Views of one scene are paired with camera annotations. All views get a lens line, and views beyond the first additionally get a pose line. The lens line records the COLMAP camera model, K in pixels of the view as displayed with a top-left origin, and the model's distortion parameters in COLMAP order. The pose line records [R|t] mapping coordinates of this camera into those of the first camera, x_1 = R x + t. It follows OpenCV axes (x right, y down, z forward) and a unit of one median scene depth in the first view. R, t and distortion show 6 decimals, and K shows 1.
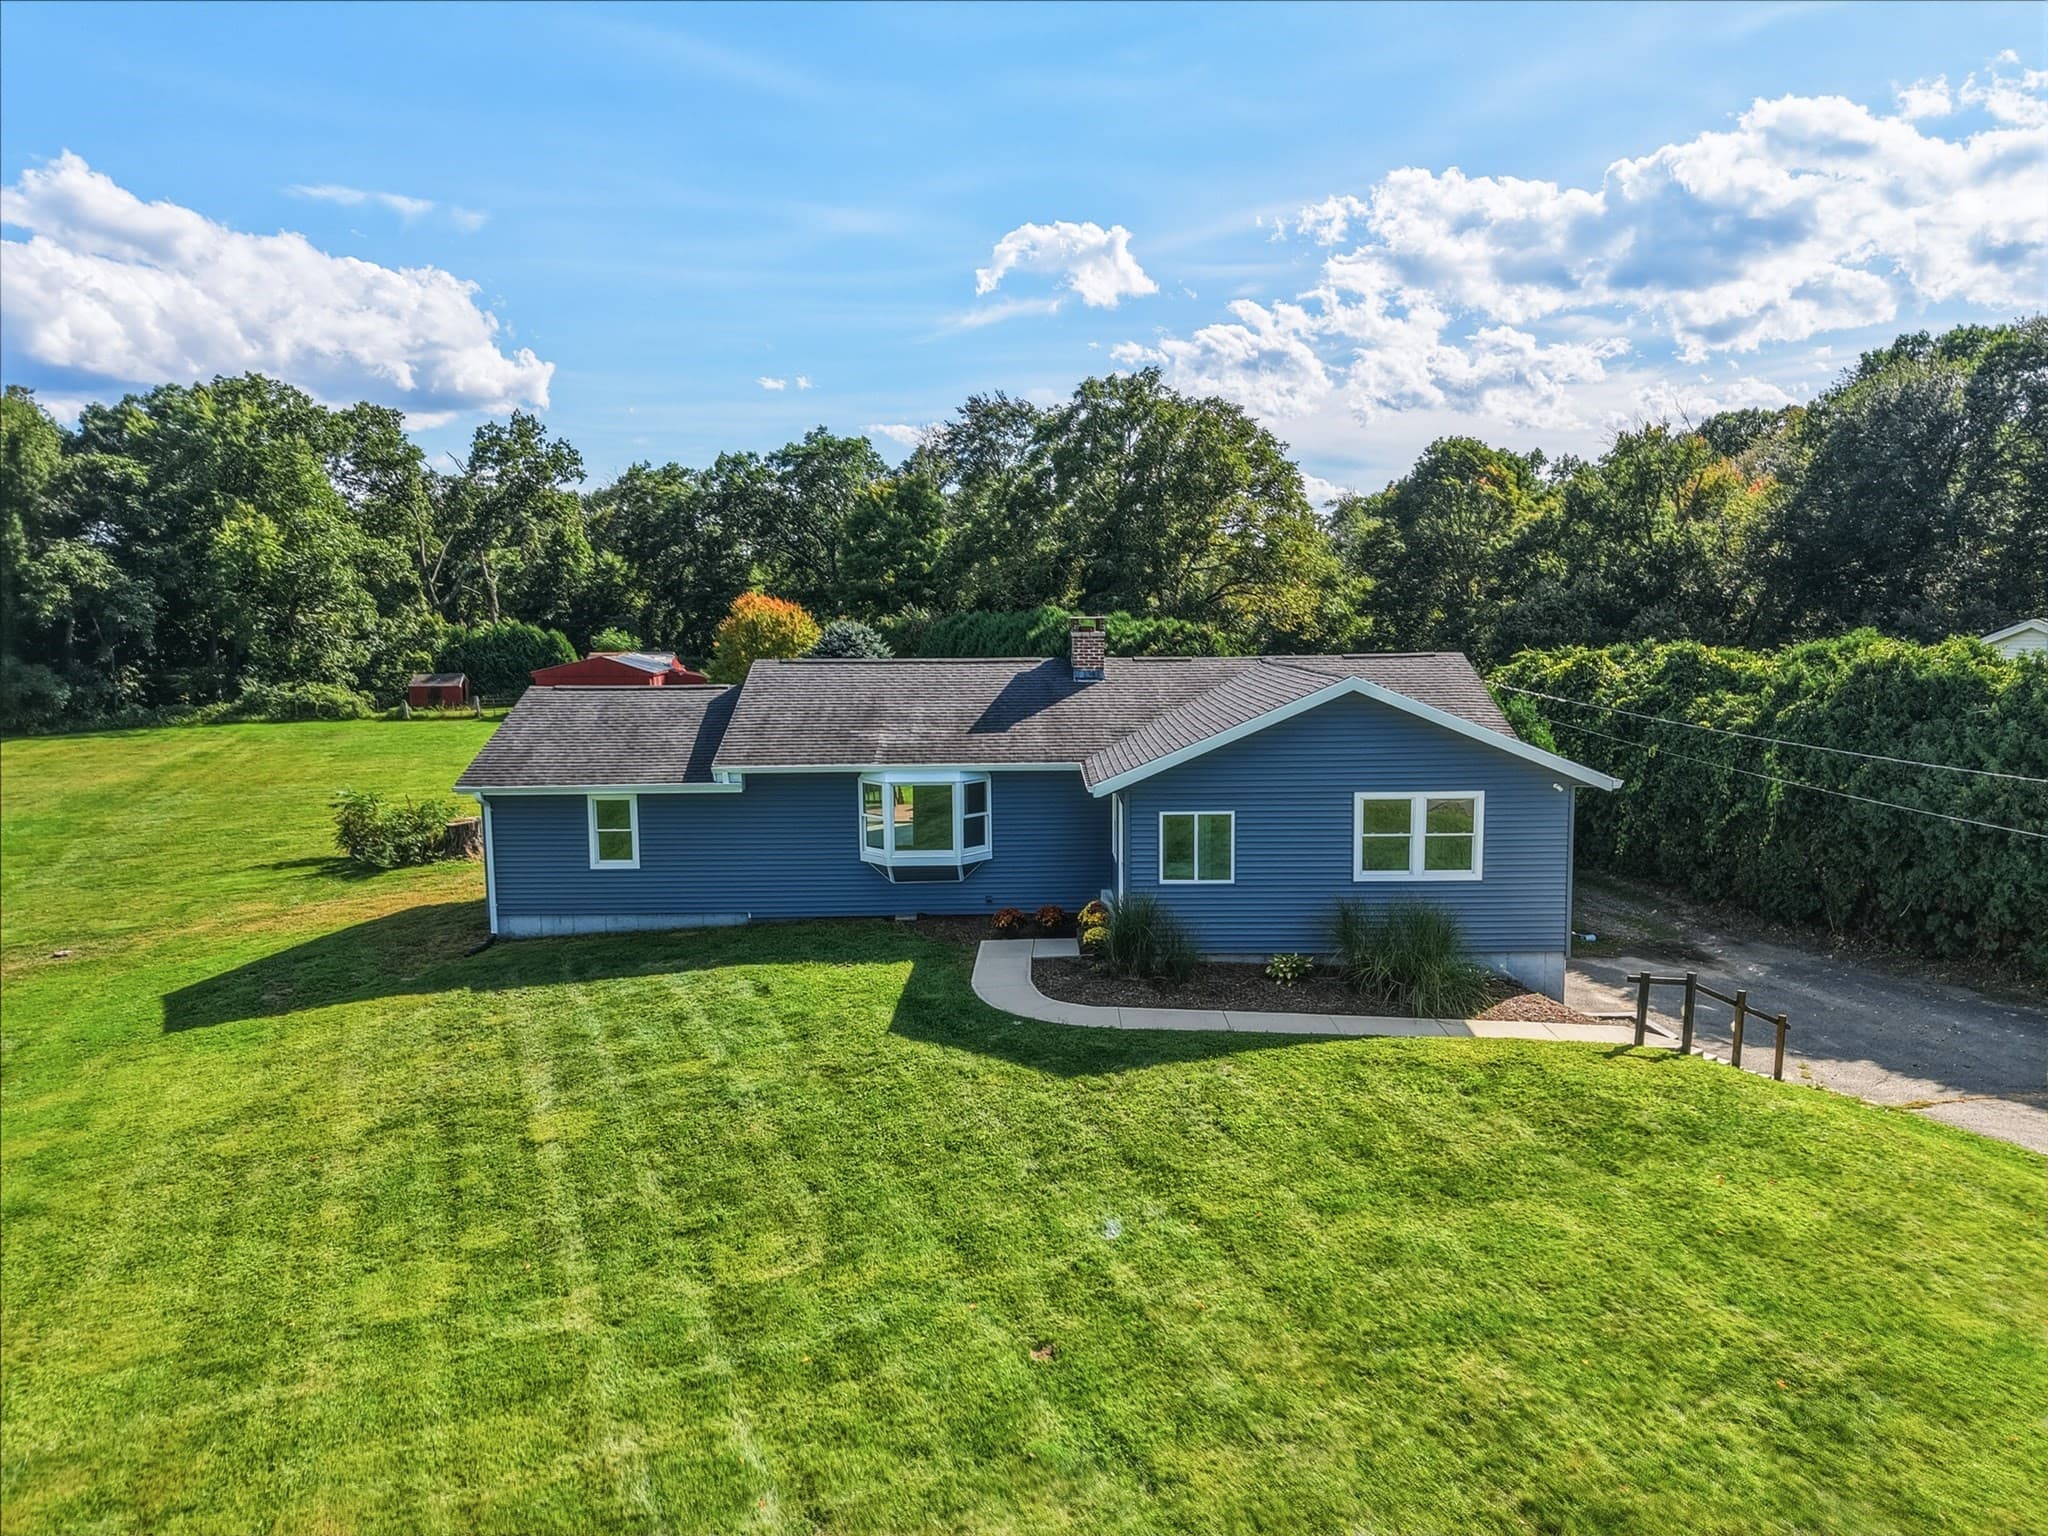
lens RADIAL K [[1413.1, 0, 1030.9], [0, 1413.1, 765.8], [0, 0, 1]] dist [0.027993, -0.009600]
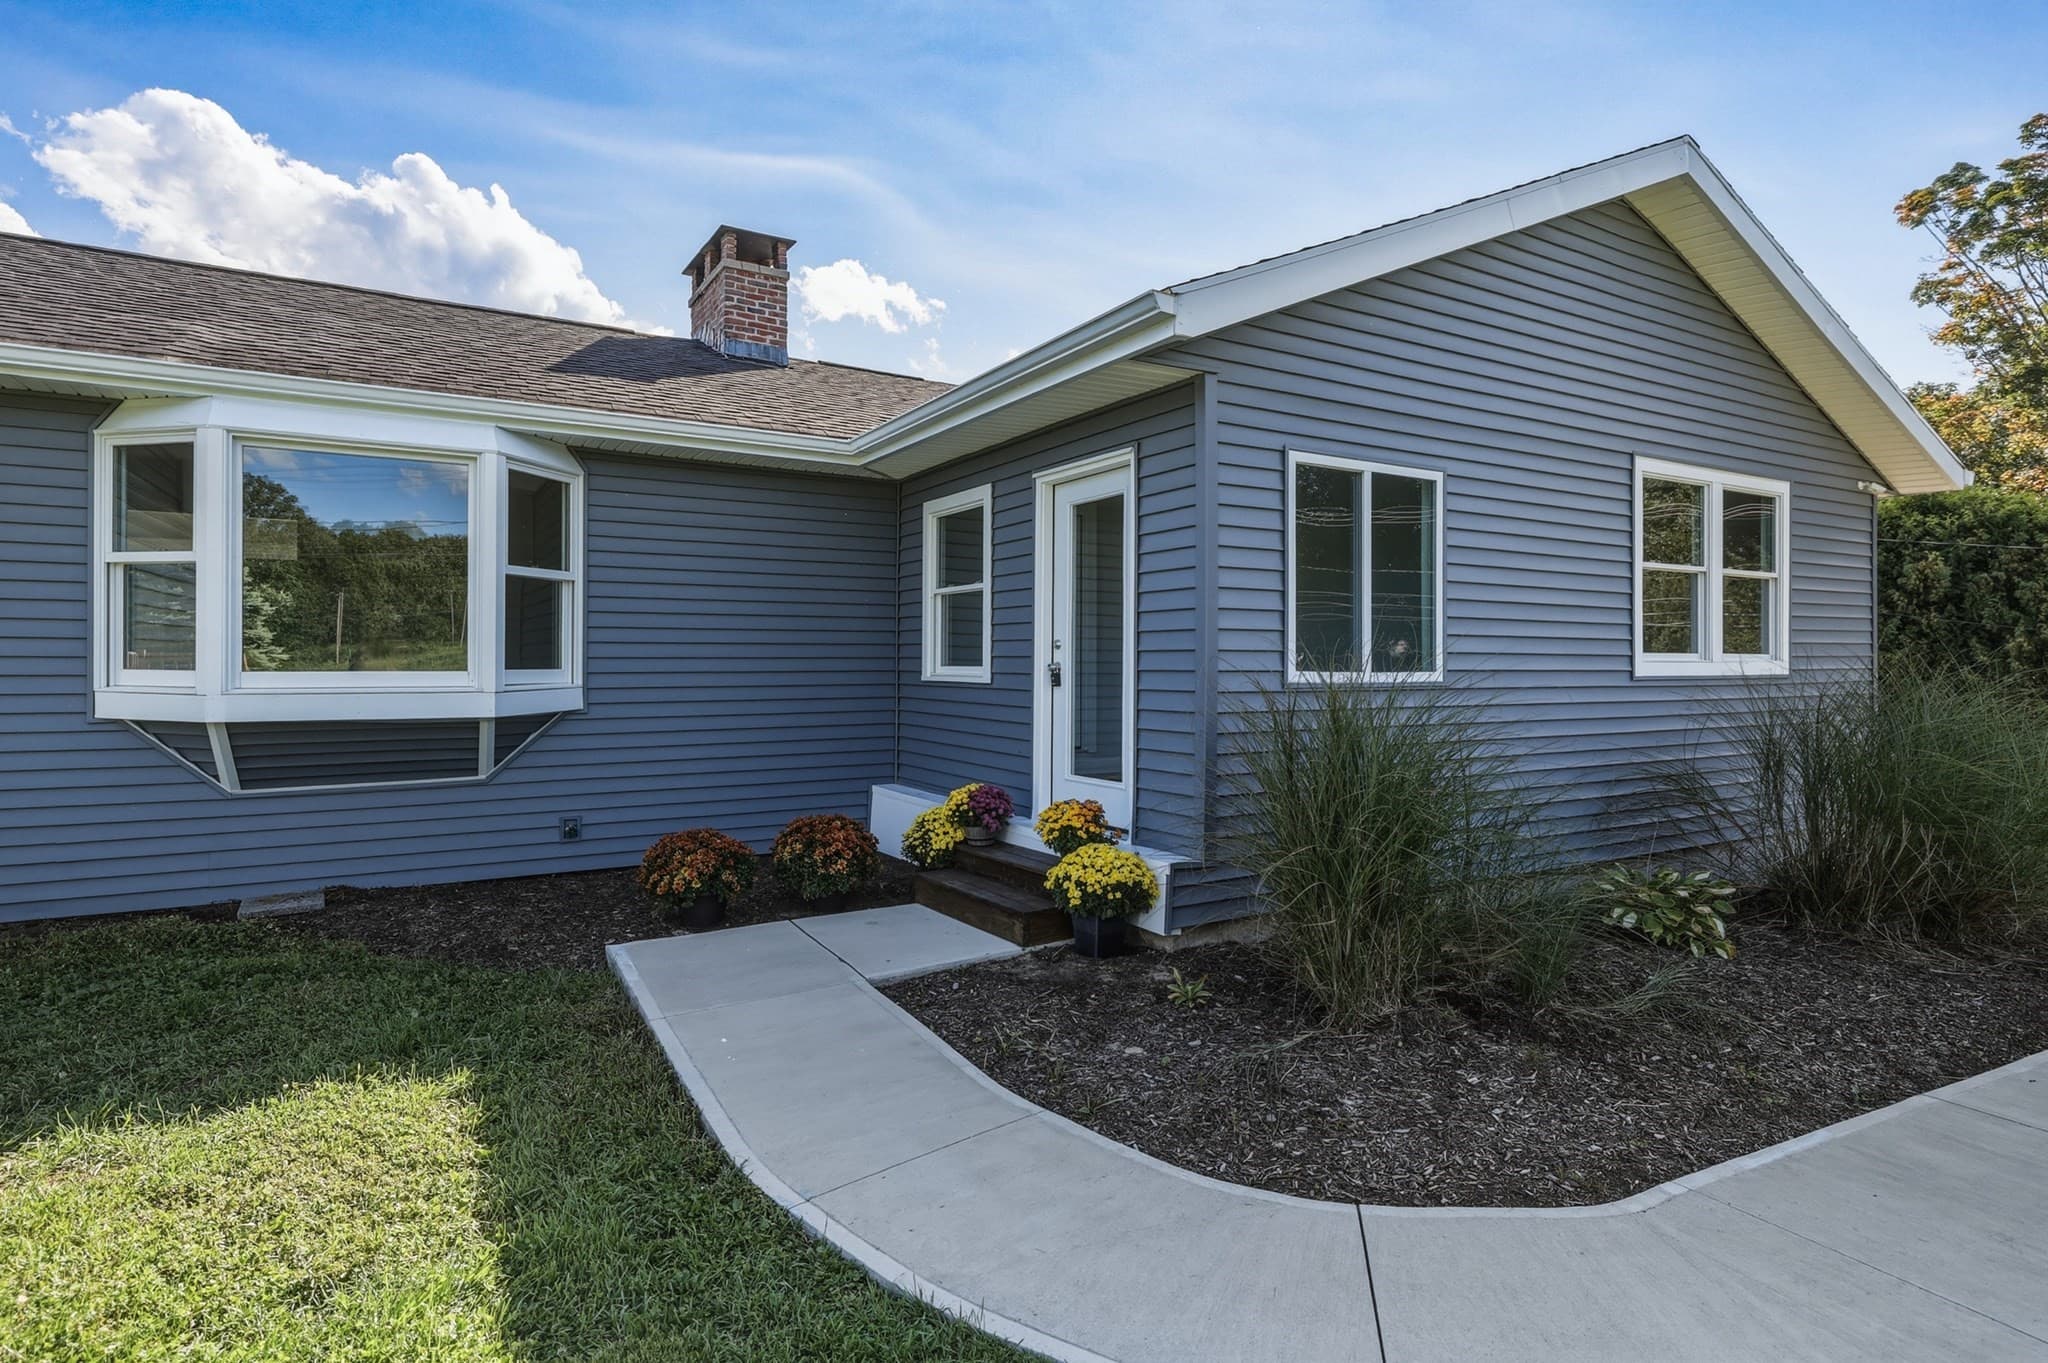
lens RADIAL K [[1046.7, 0, 1018.9], [0, 1046.7, 668.6], [0, 0, 1]] dist [-0.006421, -0.000611]
pose [[0.861374, 0.002611, 0.507965, -0.067487], [0.047887, 0.995116, -0.086319, 0.085575], [-0.505709, 0.098678, 0.857042, 0.734340]]
